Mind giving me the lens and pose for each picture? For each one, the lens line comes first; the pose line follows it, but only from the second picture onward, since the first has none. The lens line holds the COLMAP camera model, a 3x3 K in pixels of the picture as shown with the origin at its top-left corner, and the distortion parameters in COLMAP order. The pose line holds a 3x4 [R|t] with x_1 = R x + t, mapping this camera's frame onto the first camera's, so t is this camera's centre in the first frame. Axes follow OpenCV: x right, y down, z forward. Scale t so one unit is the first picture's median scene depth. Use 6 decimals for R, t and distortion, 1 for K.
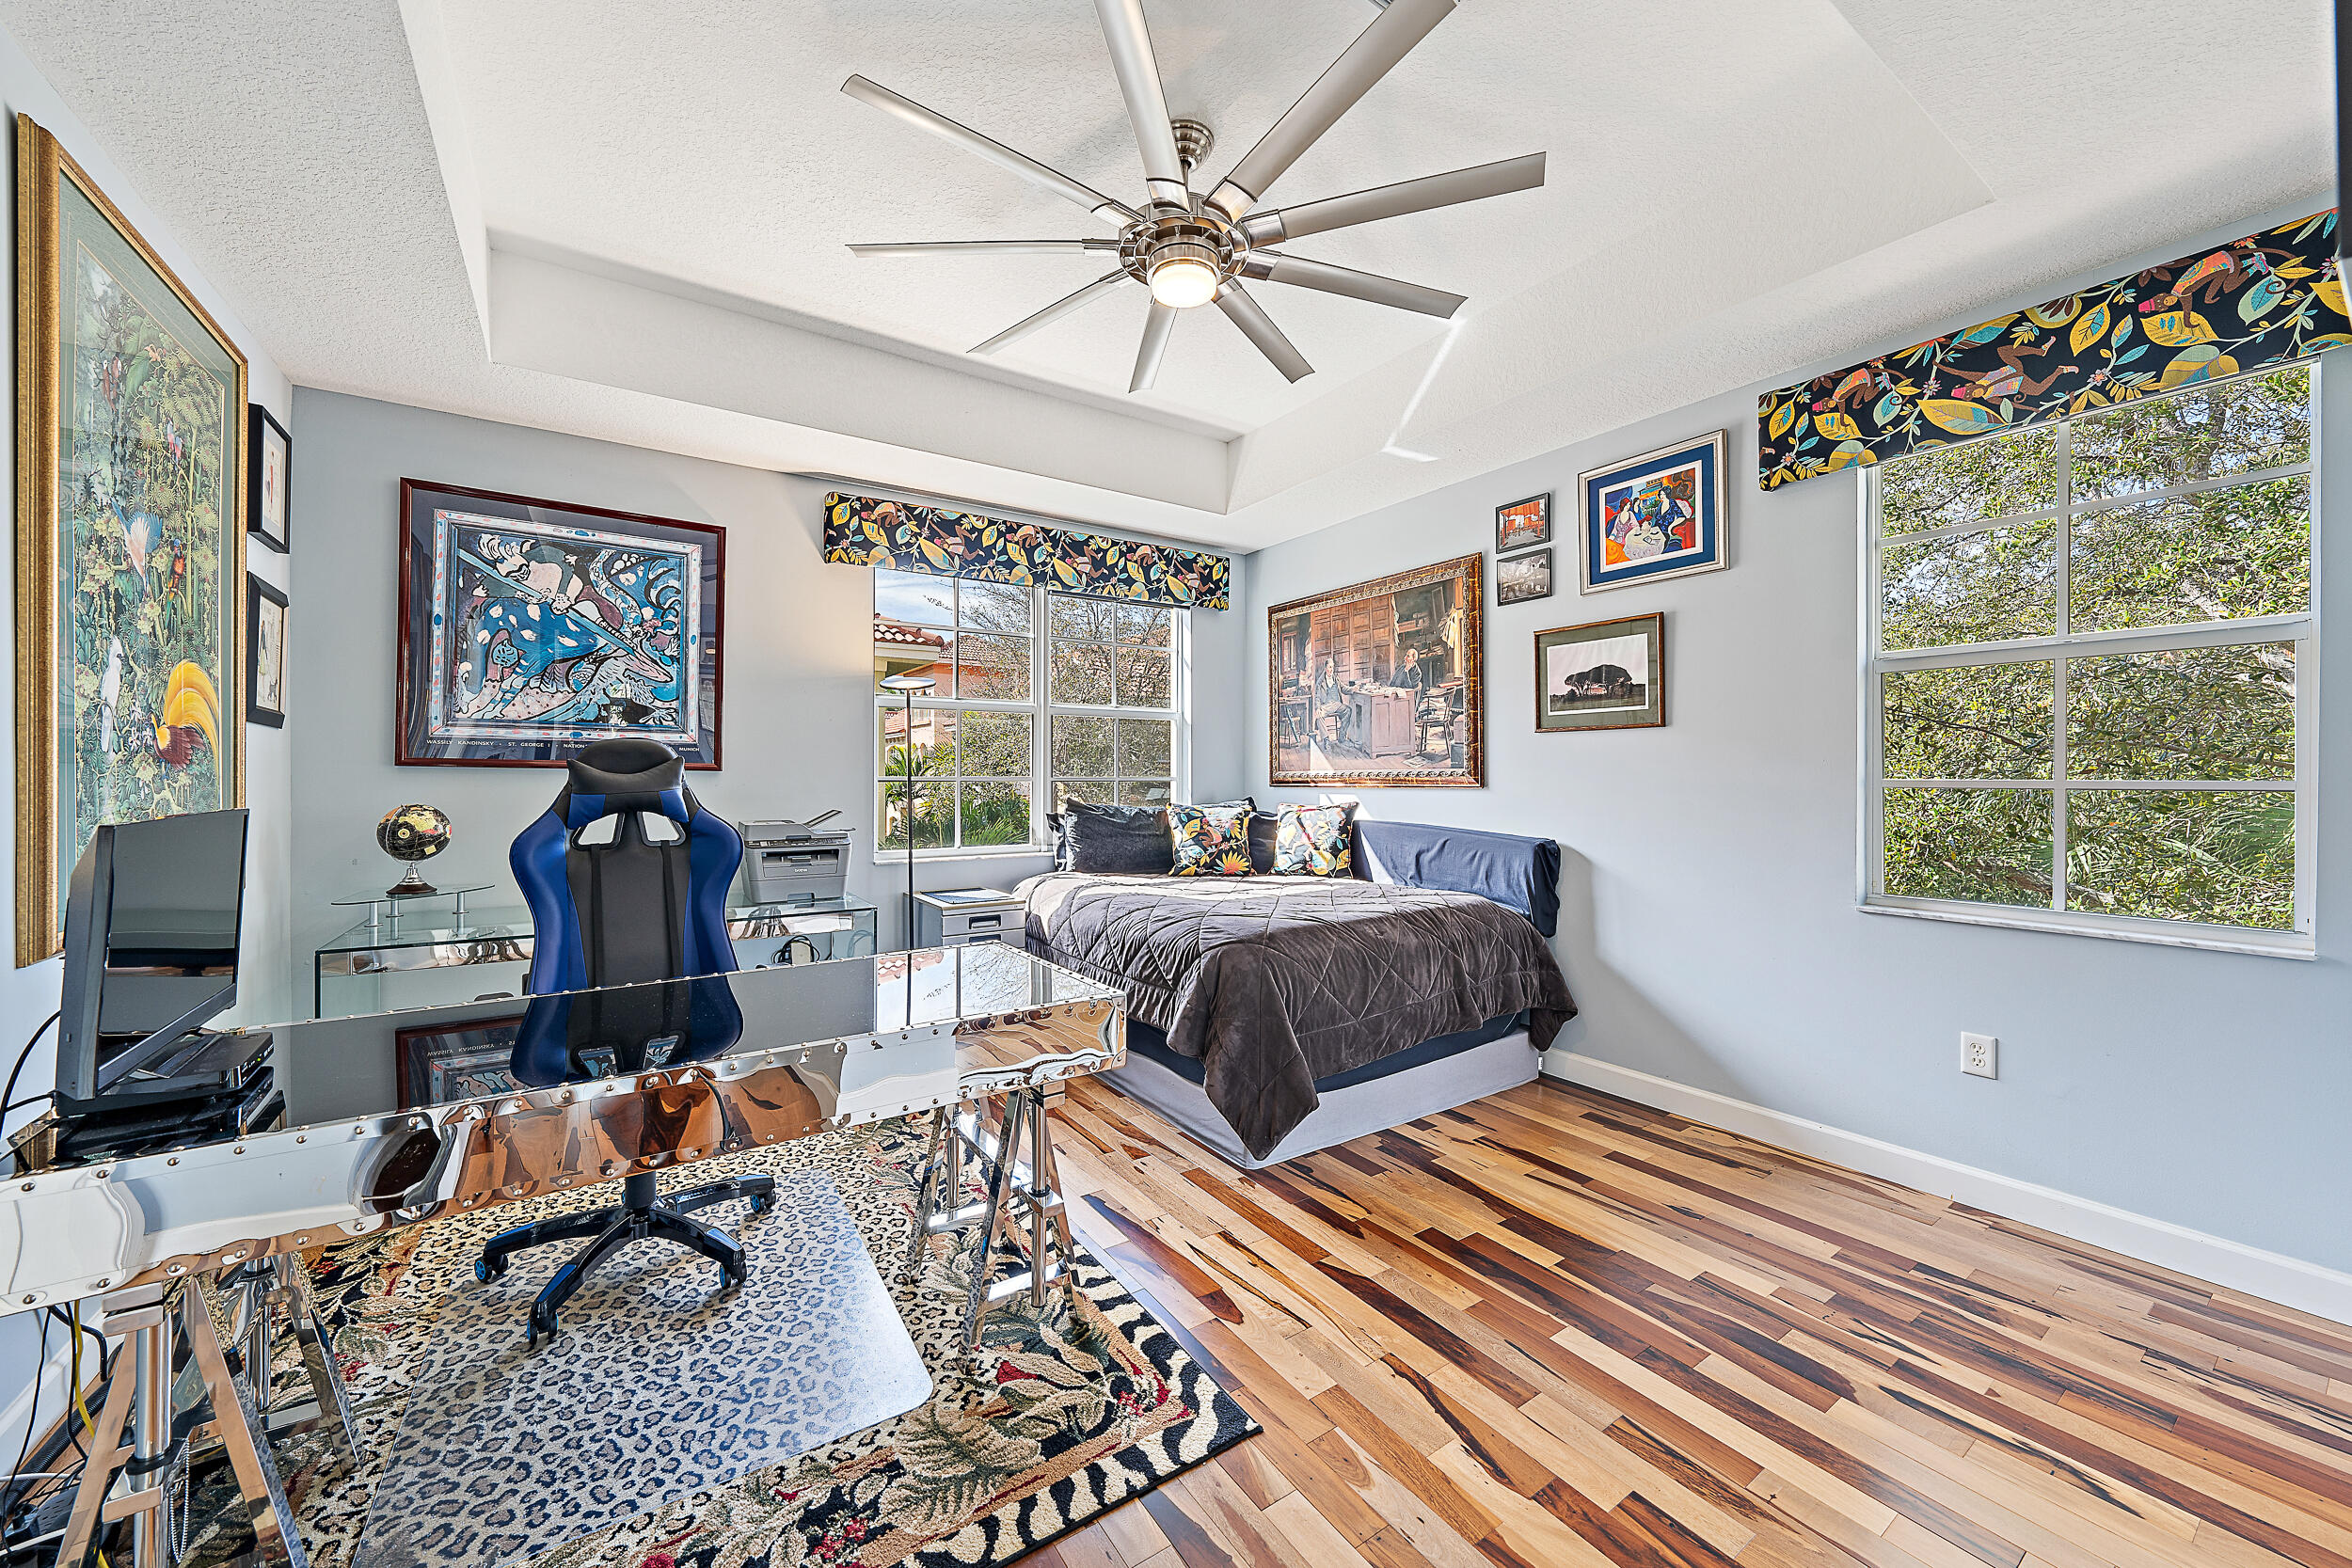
lens RADIAL K [[841.5, 0, 1167.6], [0, 841.5, 770.6], [0, 0, 1]] dist [0.000196, -0.000125]
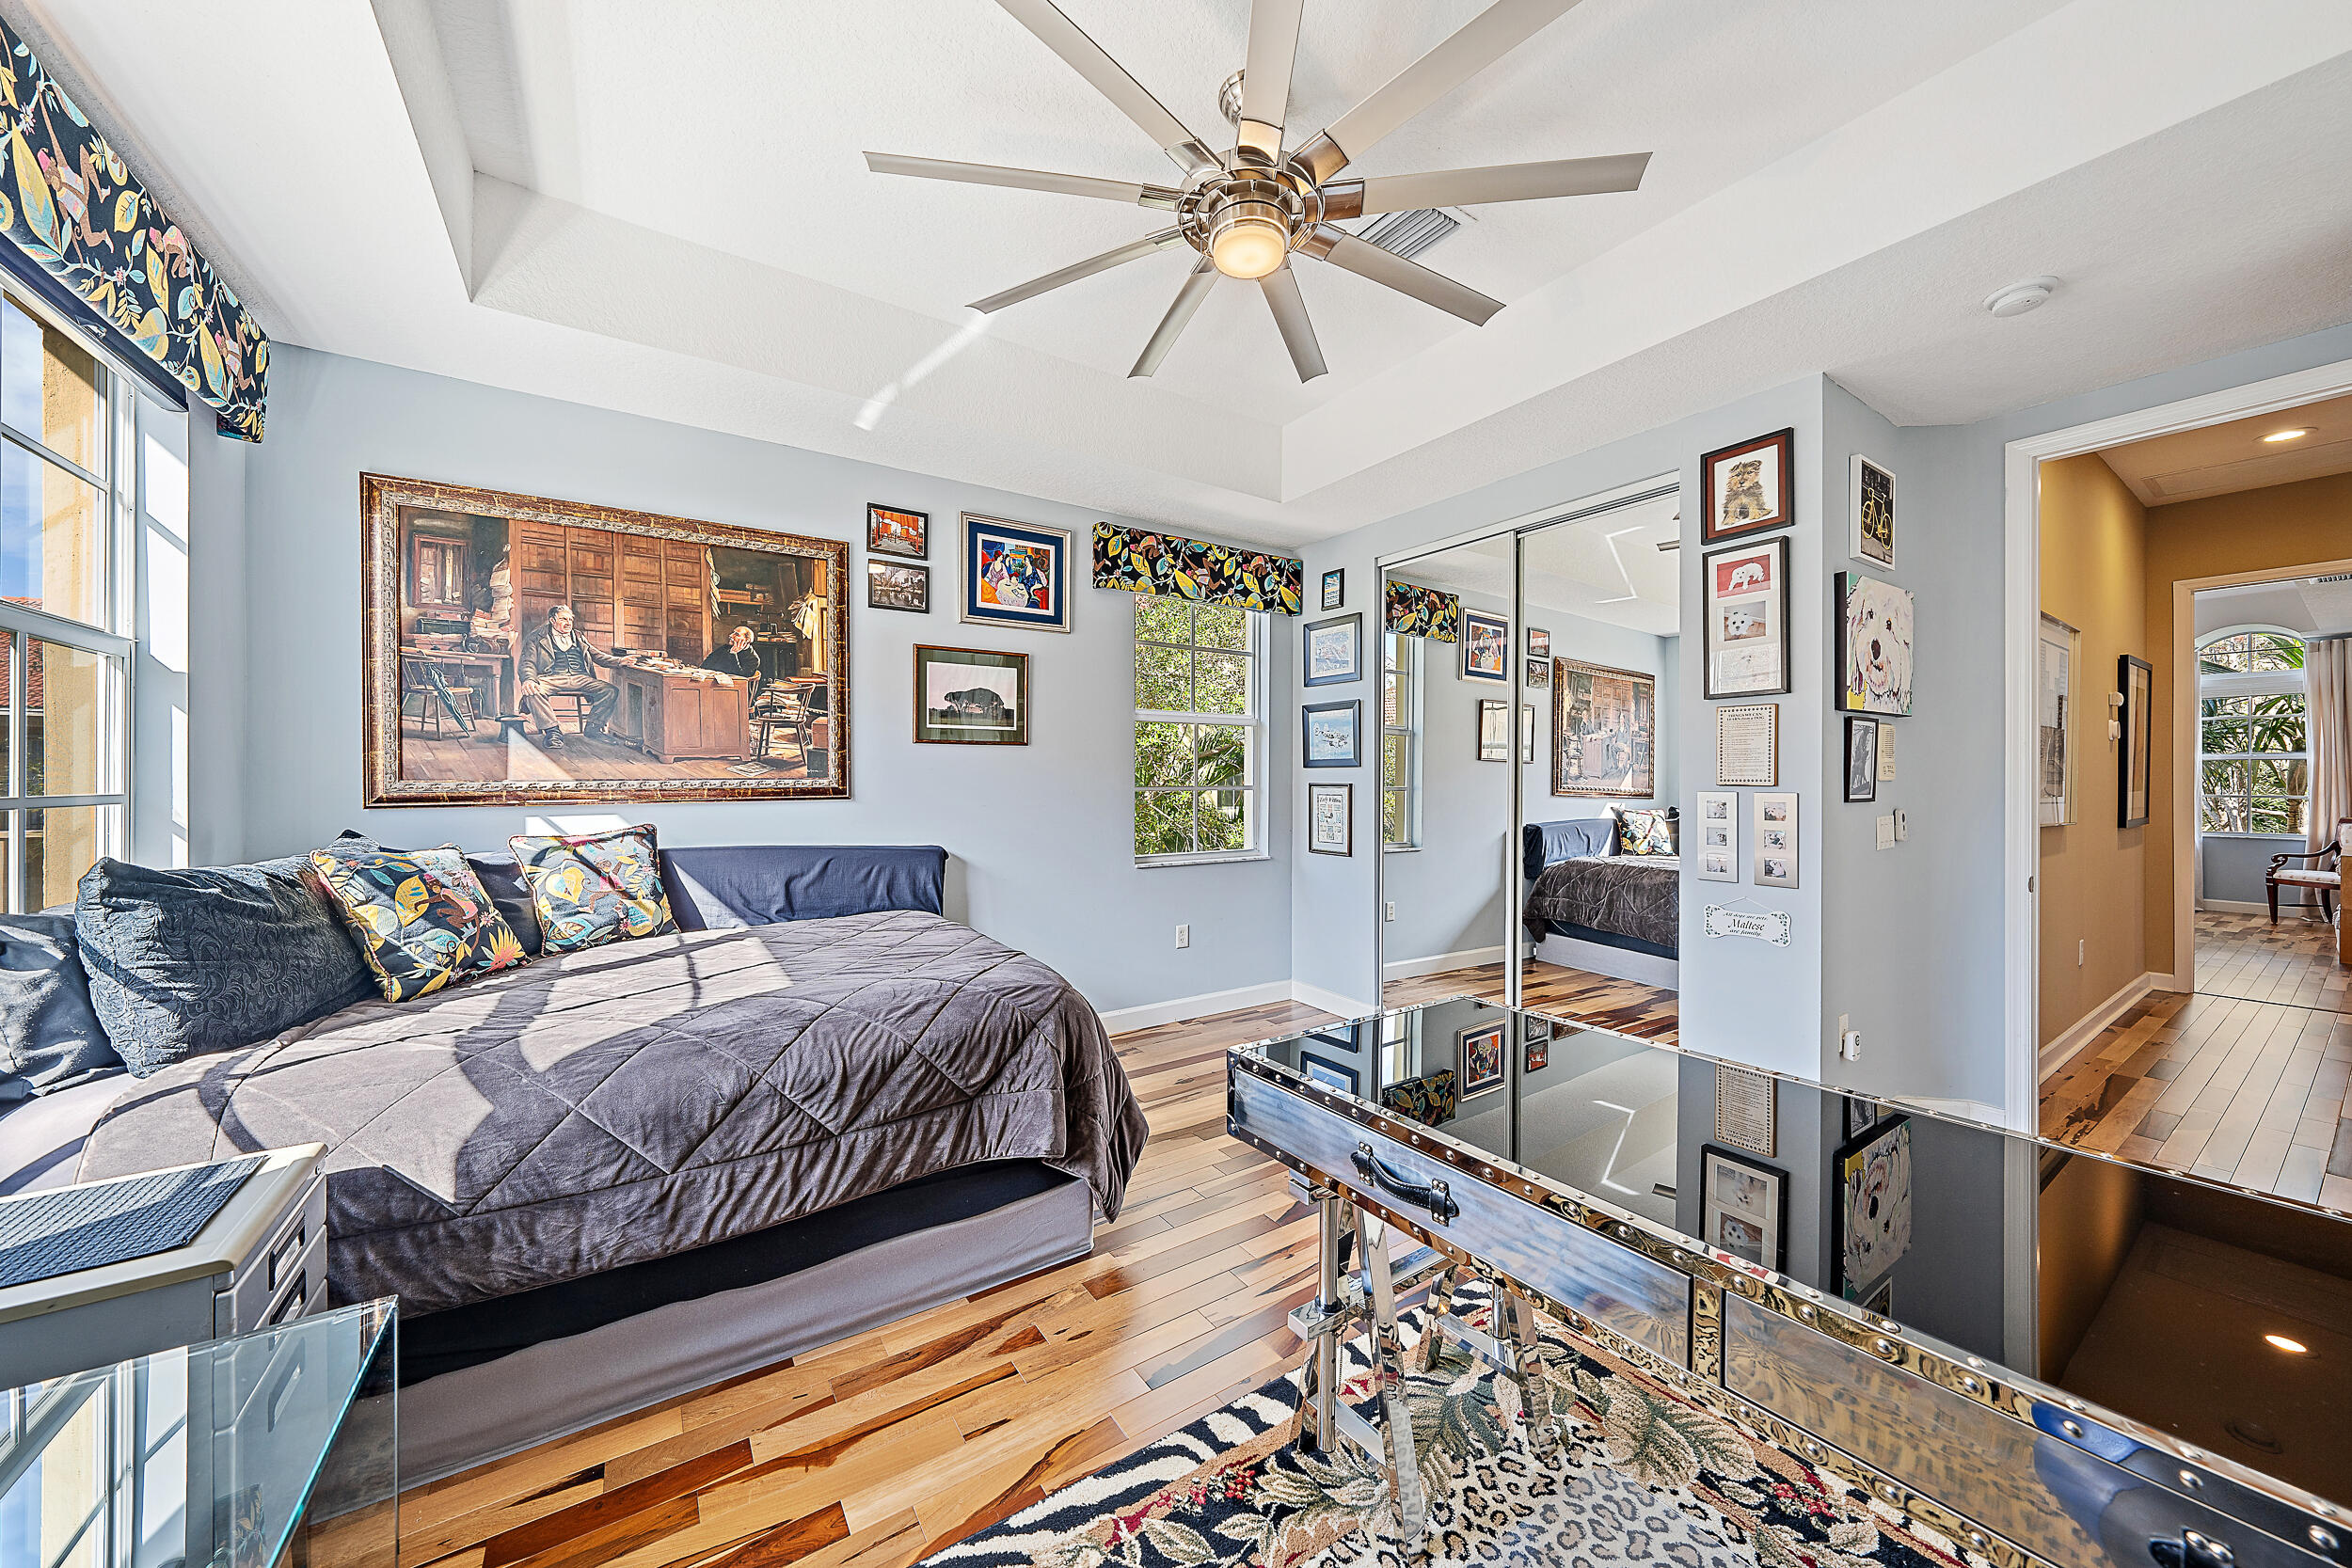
lens RADIAL K [[812.1, 0, 1171.3], [0, 812.1, 777.6], [0, 0, 1]] dist [-0.000634, -0.000158]
pose [[0.012865, 0.002333, 0.999915, -0.576789], [-0.004416, 0.999988, -0.002276, -0.002827], [-0.999907, -0.004387, 0.012875, 0.720679]]
